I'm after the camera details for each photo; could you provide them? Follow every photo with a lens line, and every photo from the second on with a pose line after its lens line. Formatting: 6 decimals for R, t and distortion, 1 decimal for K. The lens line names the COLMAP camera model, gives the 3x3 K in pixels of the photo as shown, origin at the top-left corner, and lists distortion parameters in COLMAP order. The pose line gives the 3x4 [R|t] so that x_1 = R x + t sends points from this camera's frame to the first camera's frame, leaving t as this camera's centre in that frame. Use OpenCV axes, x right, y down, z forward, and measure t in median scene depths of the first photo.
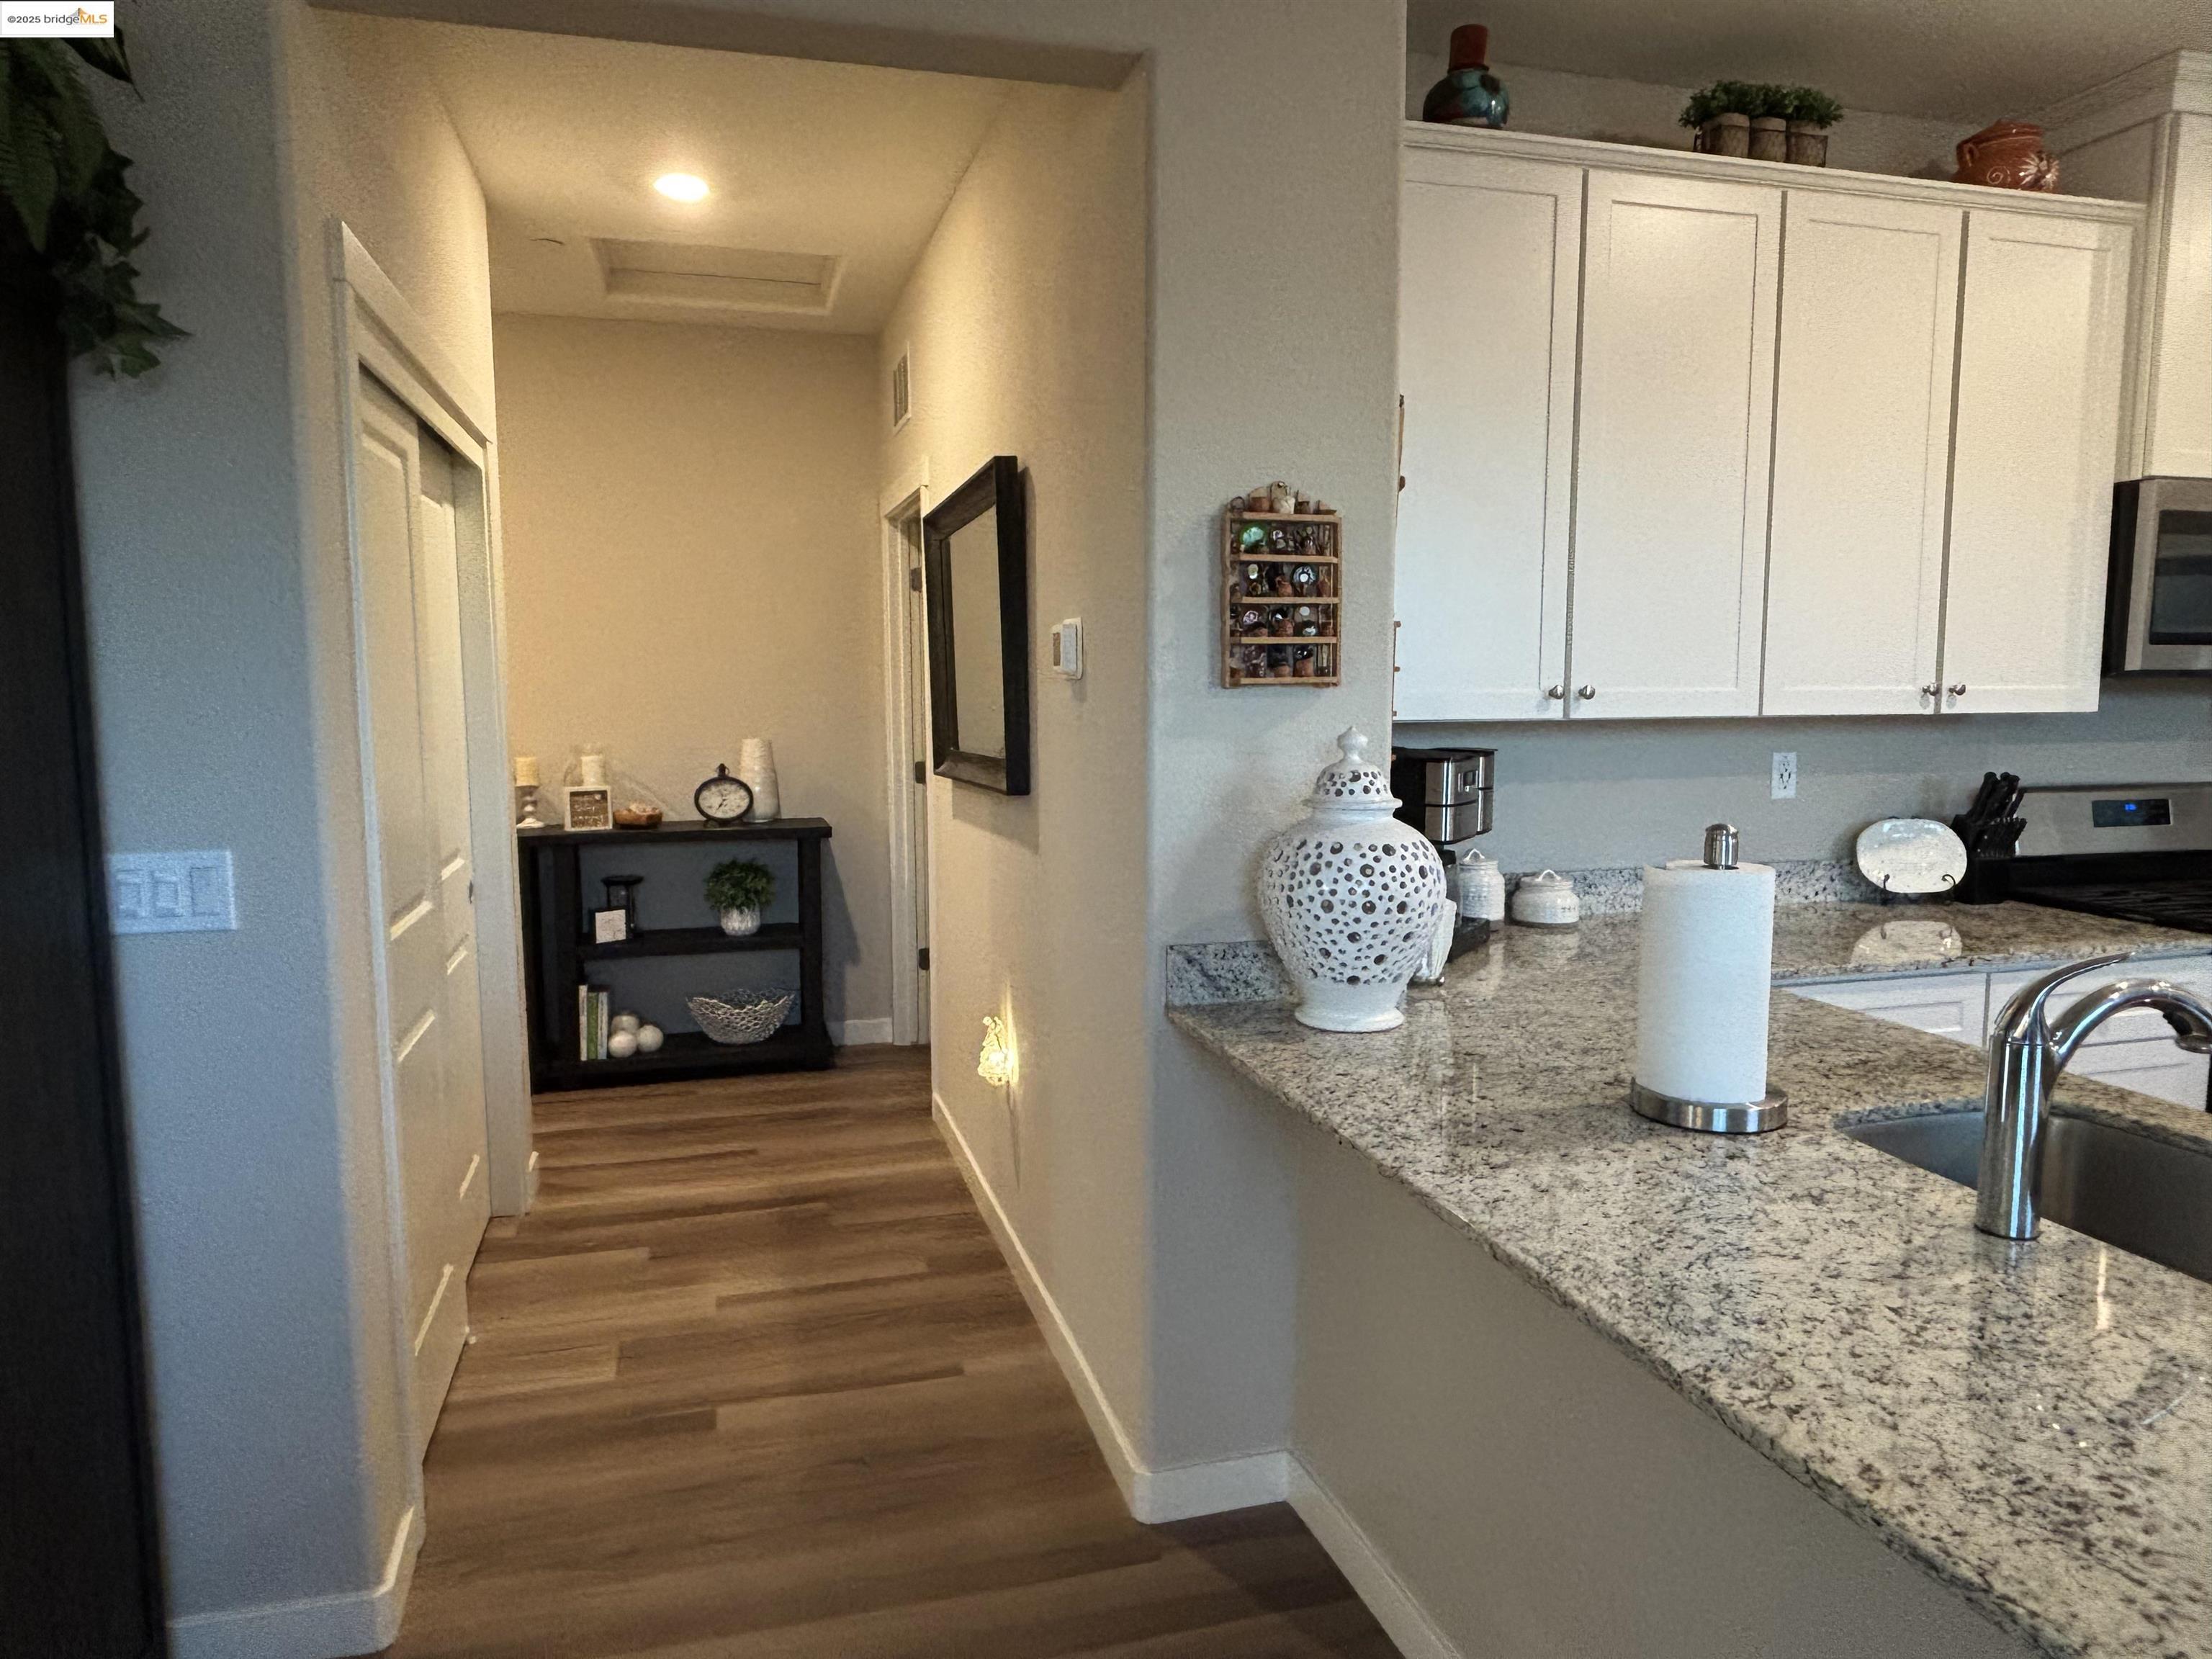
lens RADIAL K [[1398.4, 0, 1092.8], [0, 1398.4, 823.7], [0, 0, 1]] dist [0.013570, -0.010321]
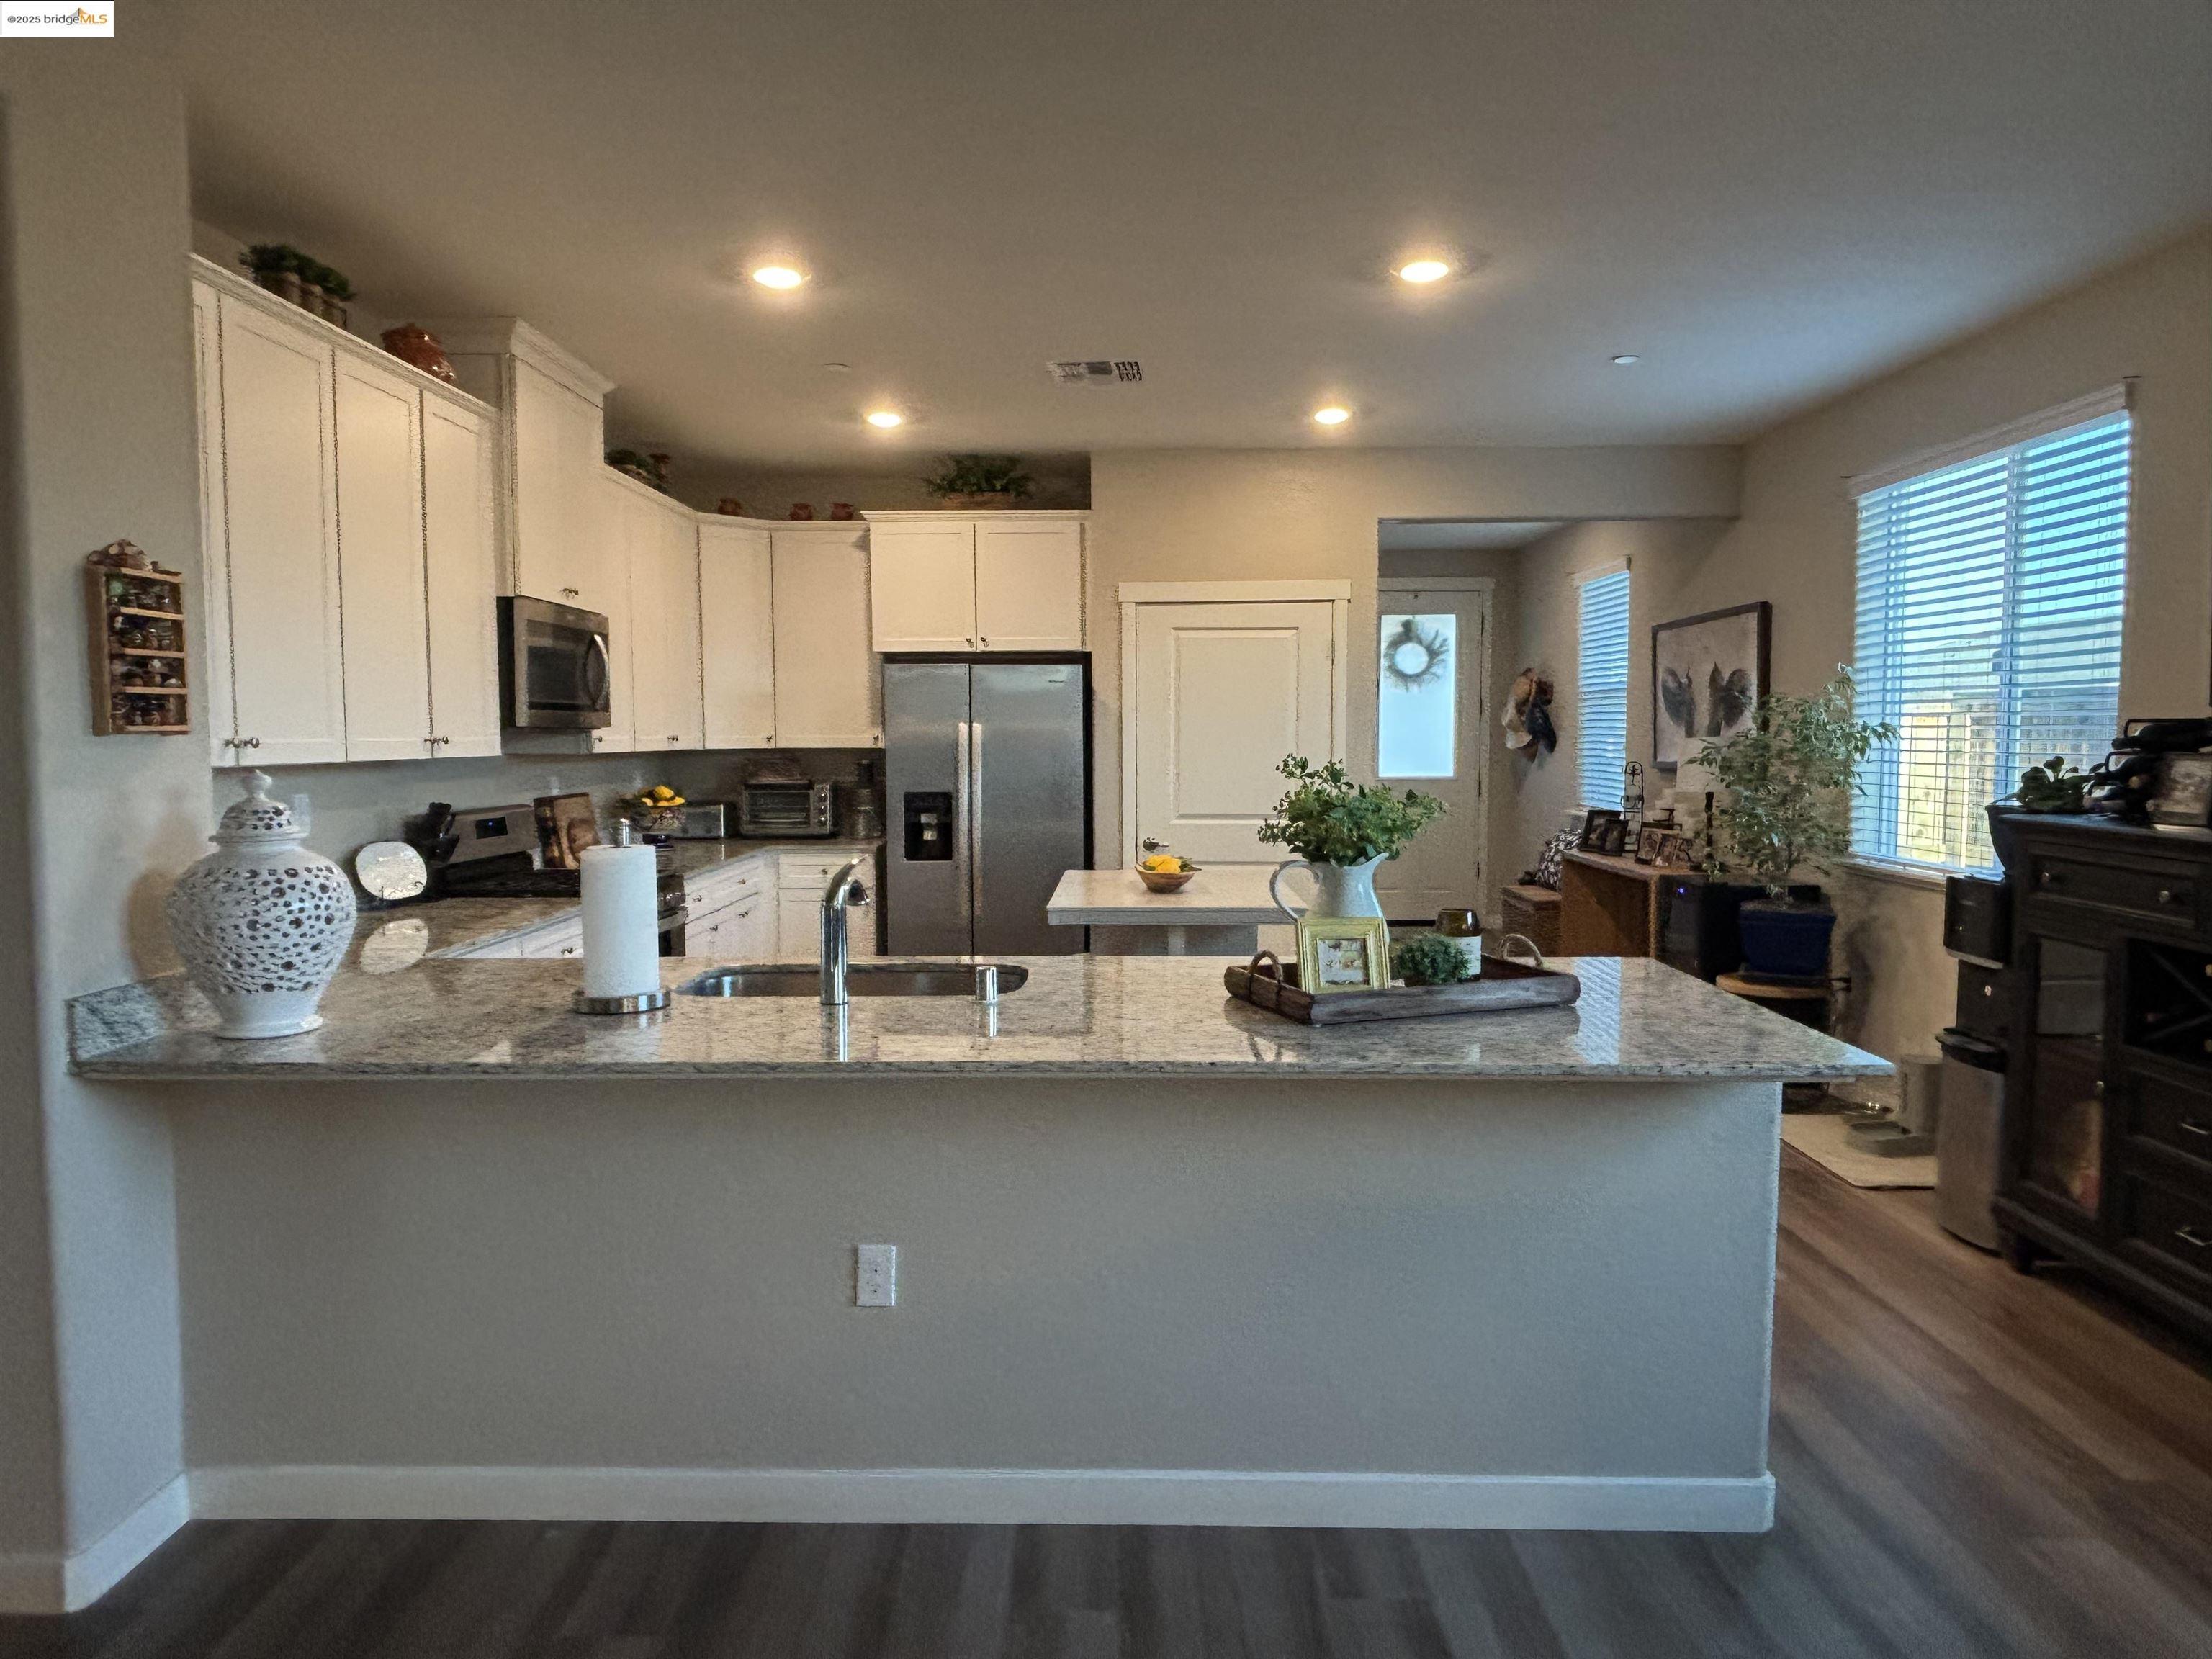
lens RADIAL K [[1398.4, 0, 1099.9], [0, 1398.4, 817.0], [0, 0, 1]] dist [0.013570, -0.010321]
pose [[0.278992, -0.055054, 0.958714, -0.671477], [0.100893, 0.994510, 0.027749, 0.006031], [-0.954979, 0.088986, 0.283015, 0.026963]]
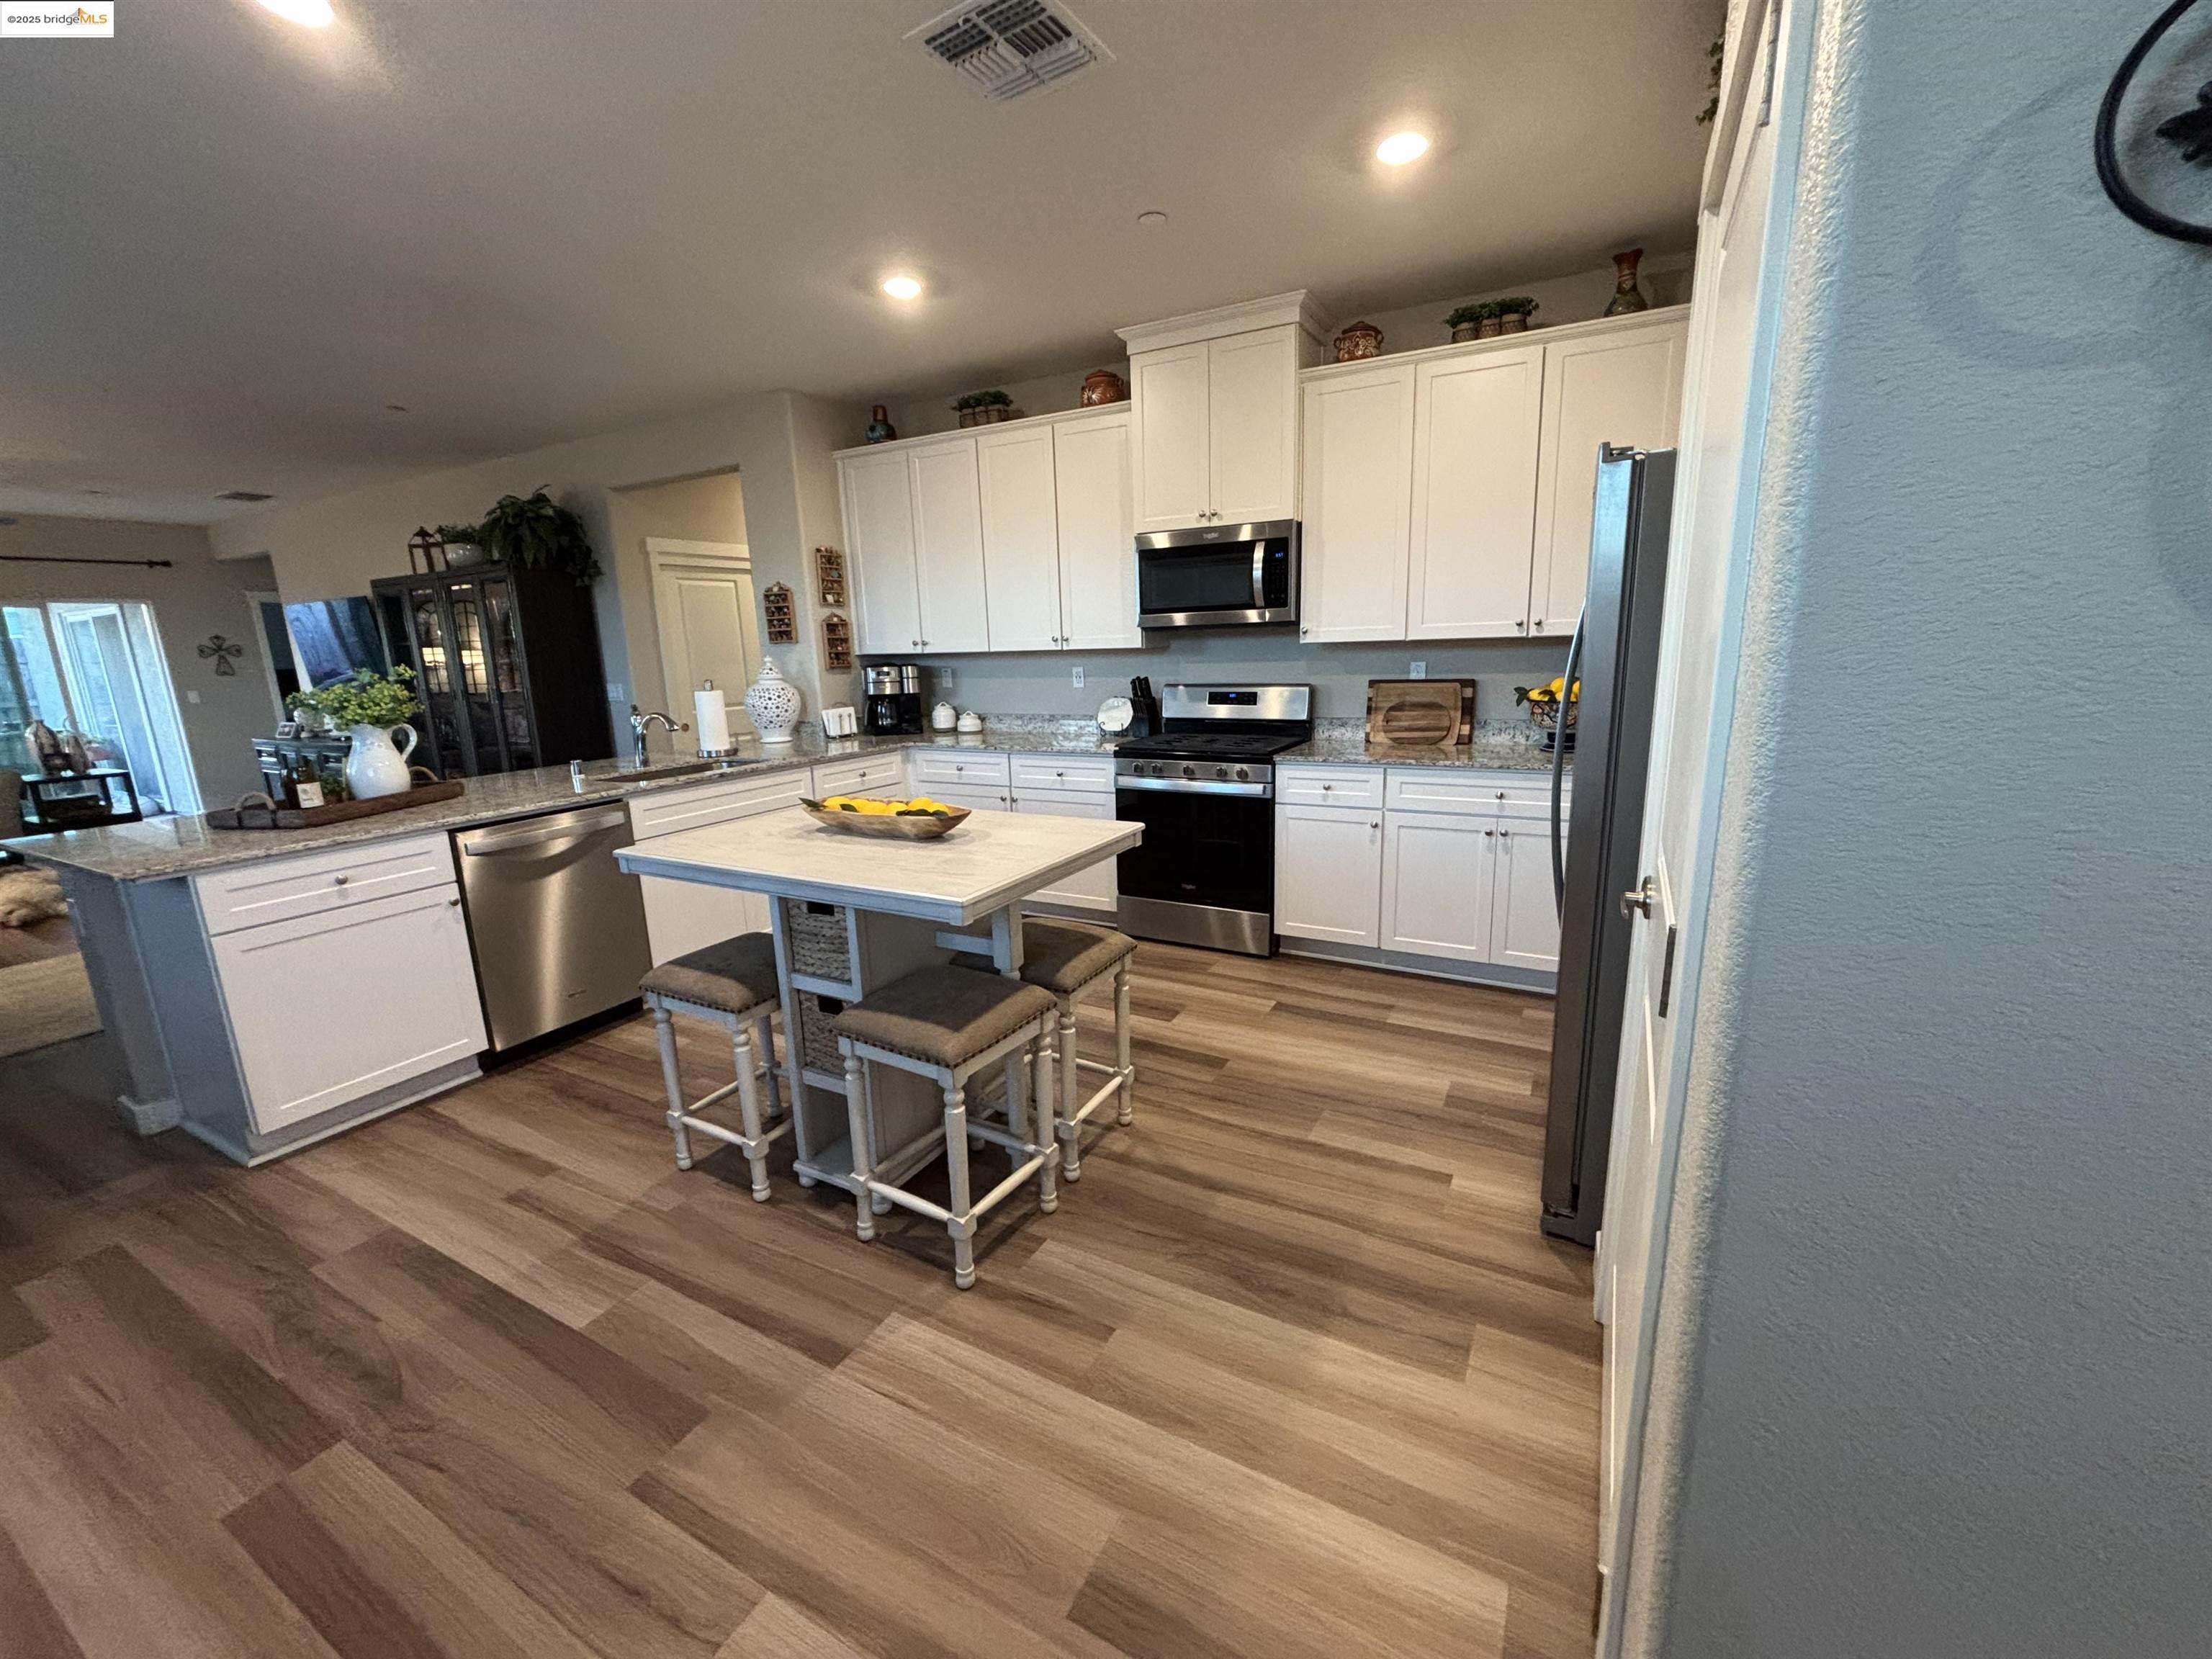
lens RADIAL K [[892.5, 0, 1103.1], [0, 892.5, 828.2], [0, 0, 1]] dist [0.004833, -0.002170]
pose [[0.719444, 0.125187, -0.683176, 2.212291], [-0.045012, 0.989958, 0.134001, 0.018927], [0.693091, -0.065655, 0.717854, -0.043209]]
